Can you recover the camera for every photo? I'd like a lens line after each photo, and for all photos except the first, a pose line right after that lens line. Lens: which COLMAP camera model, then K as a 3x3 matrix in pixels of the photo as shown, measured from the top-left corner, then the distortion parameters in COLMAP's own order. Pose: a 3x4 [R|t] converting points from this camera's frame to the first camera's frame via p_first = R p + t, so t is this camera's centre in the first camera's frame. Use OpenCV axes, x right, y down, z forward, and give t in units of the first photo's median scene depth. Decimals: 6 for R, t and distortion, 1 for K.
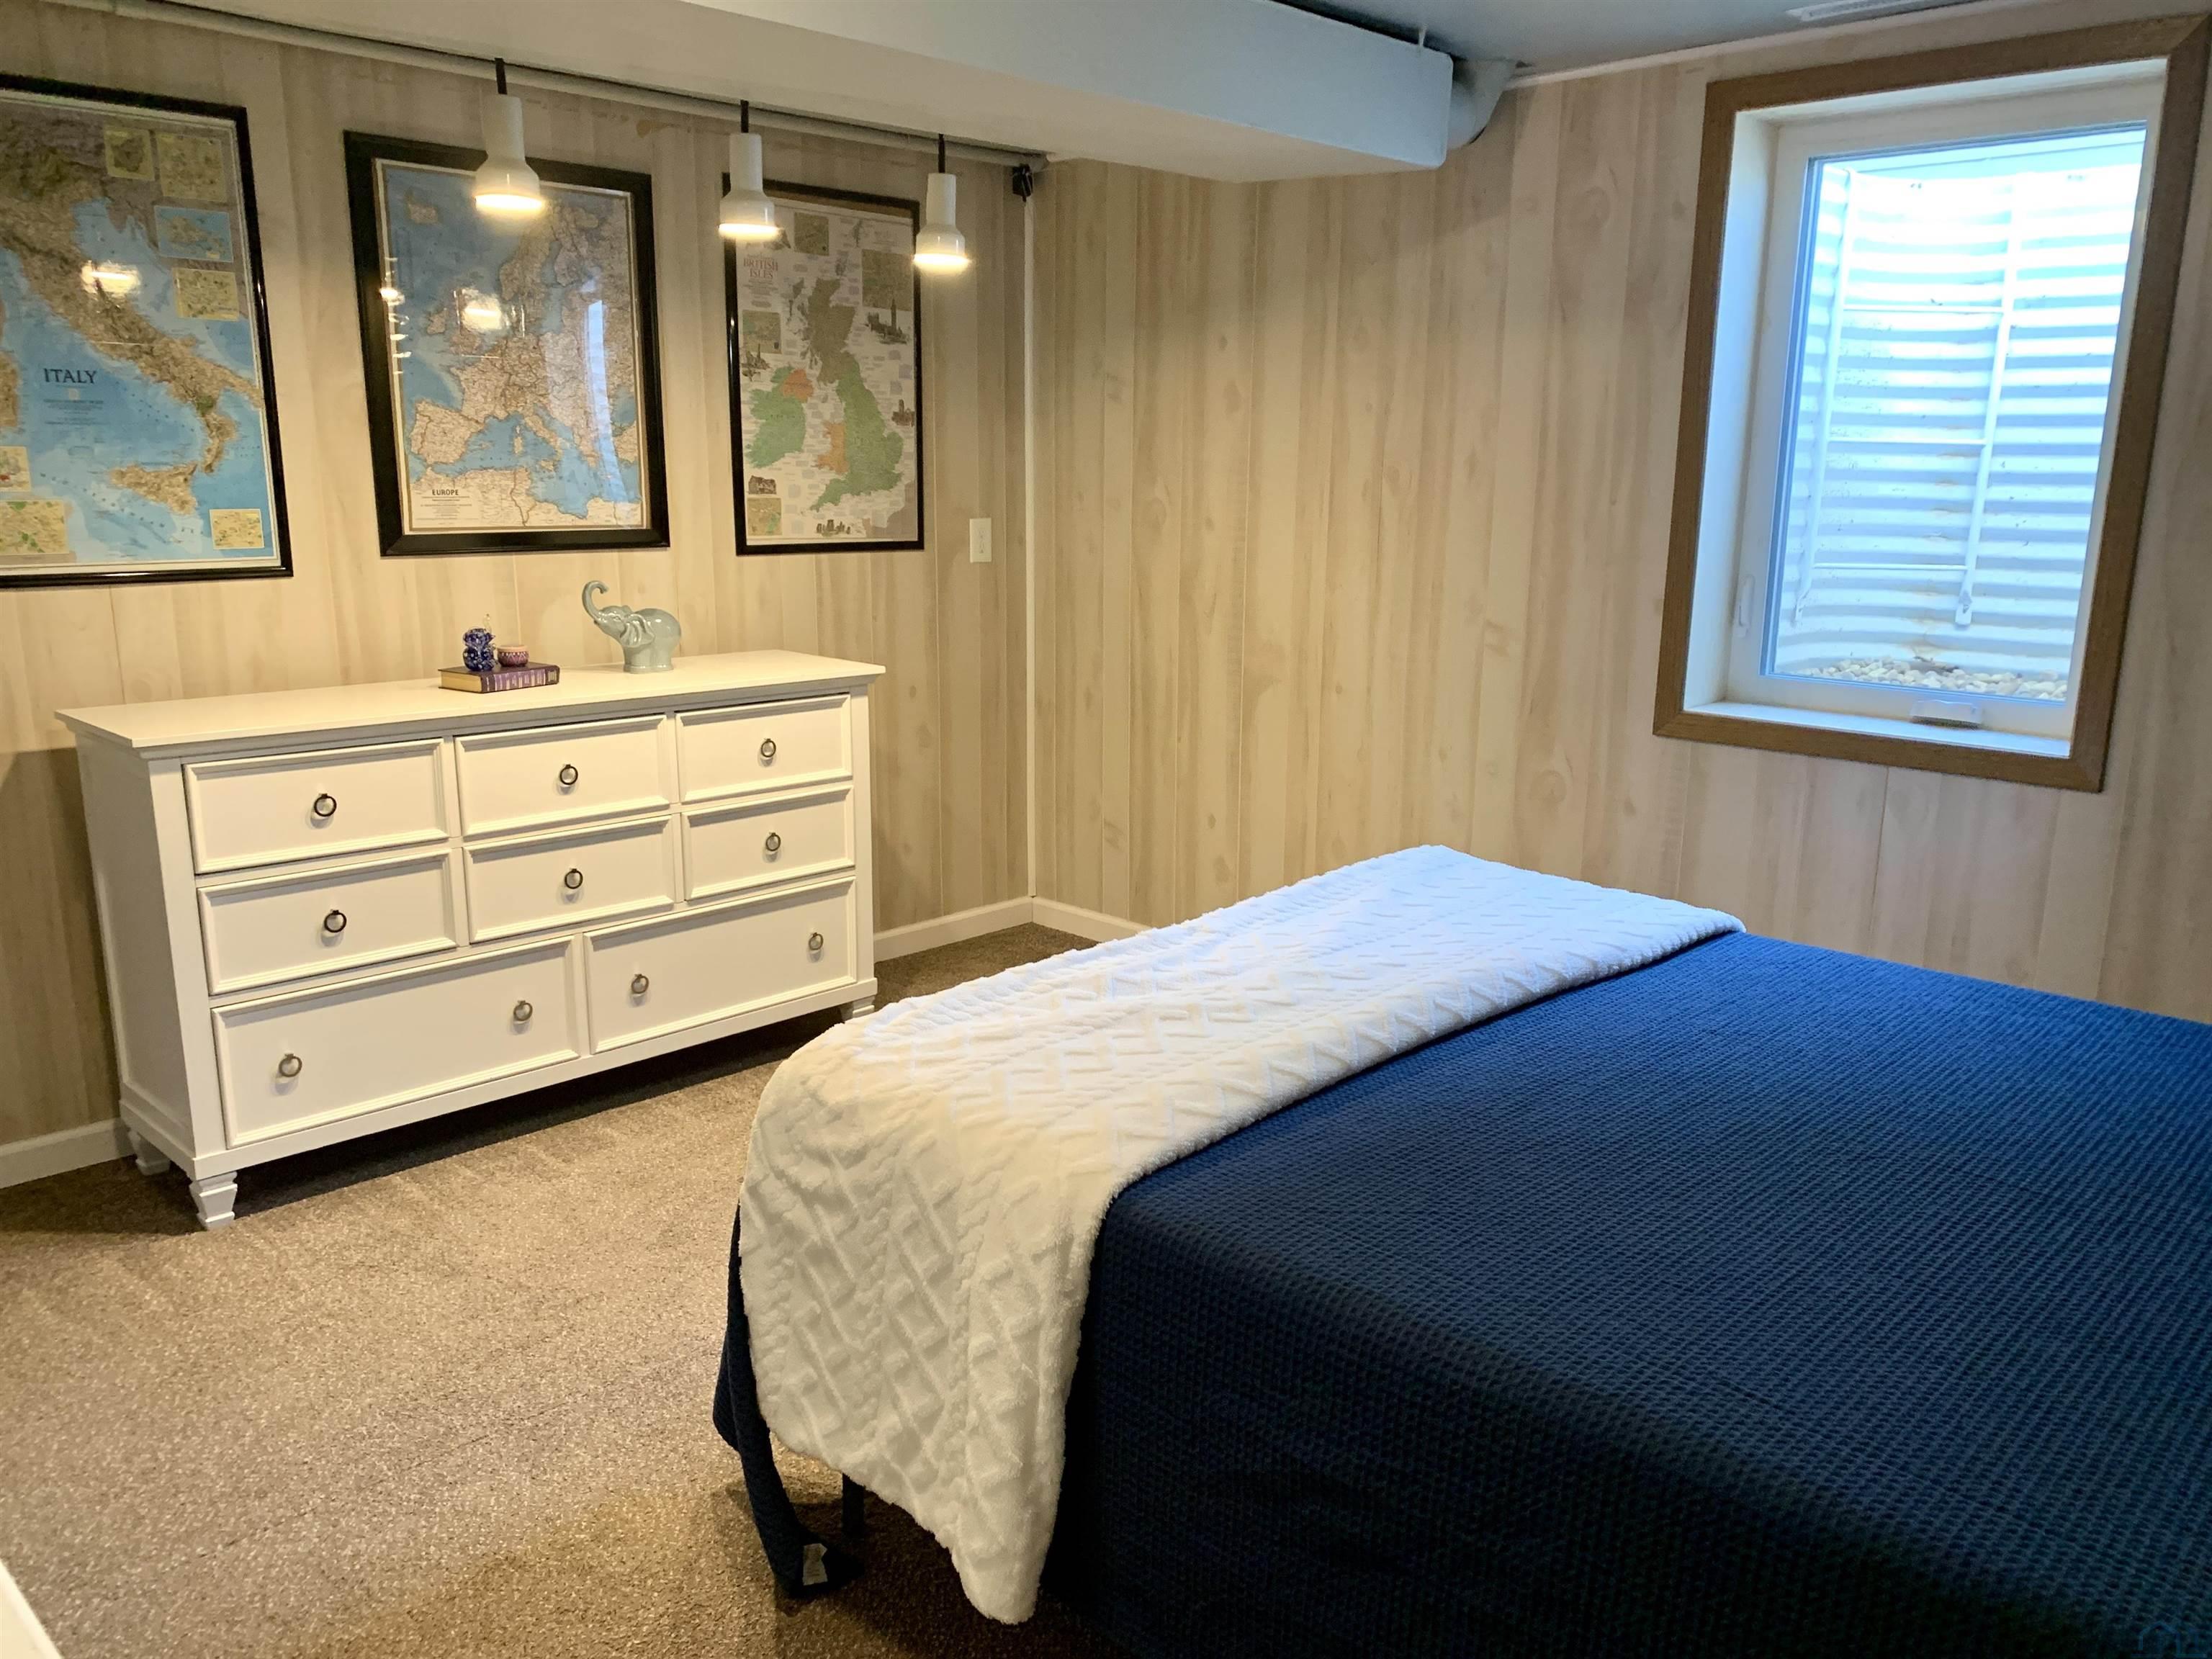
lens RADIAL K [[1694.8, 0, 1106.8], [0, 1694.8, 825.1], [0, 0, 1]] dist [0.024940, -0.027114]
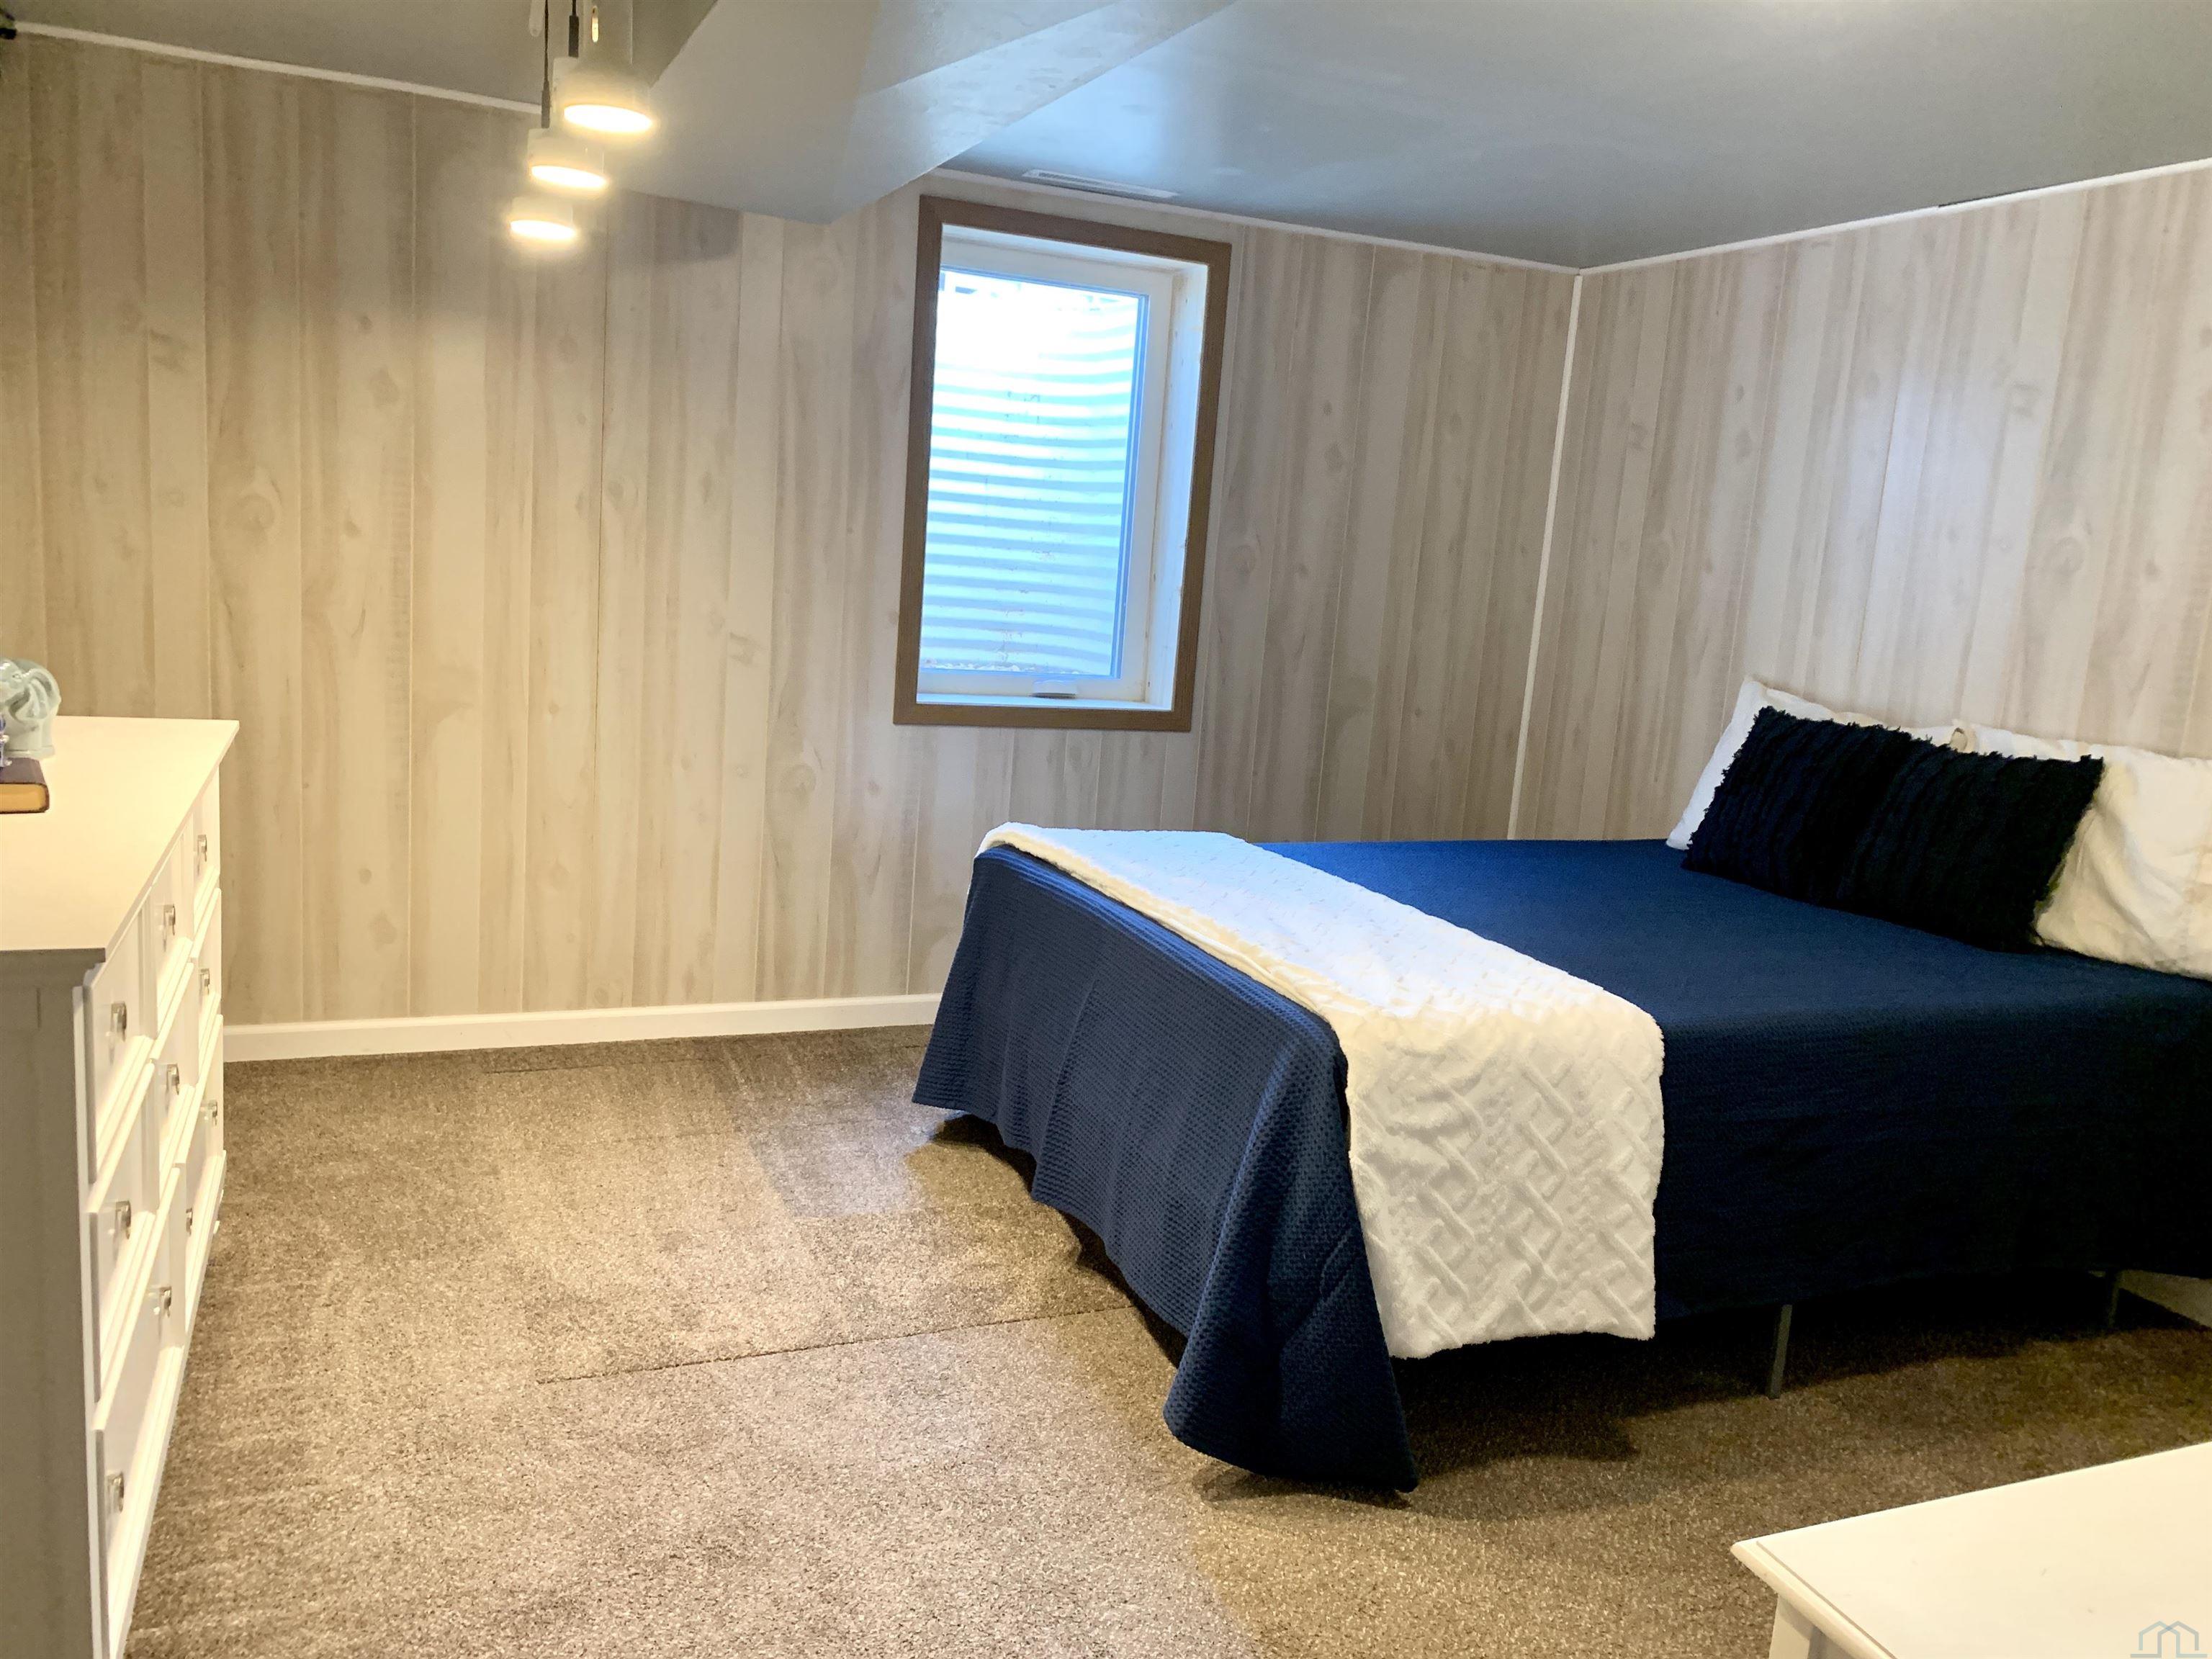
lens RADIAL K [[1682.9, 0, 1108.4], [0, 1682.9, 815.1], [0, 0, 1]] dist [0.033499, -0.059791]
pose [[0.386773, -0.130649, 0.912873, -0.682818], [0.129721, 0.987778, 0.086408, -0.069031], [-0.913006, 0.084999, 0.398993, 0.373750]]
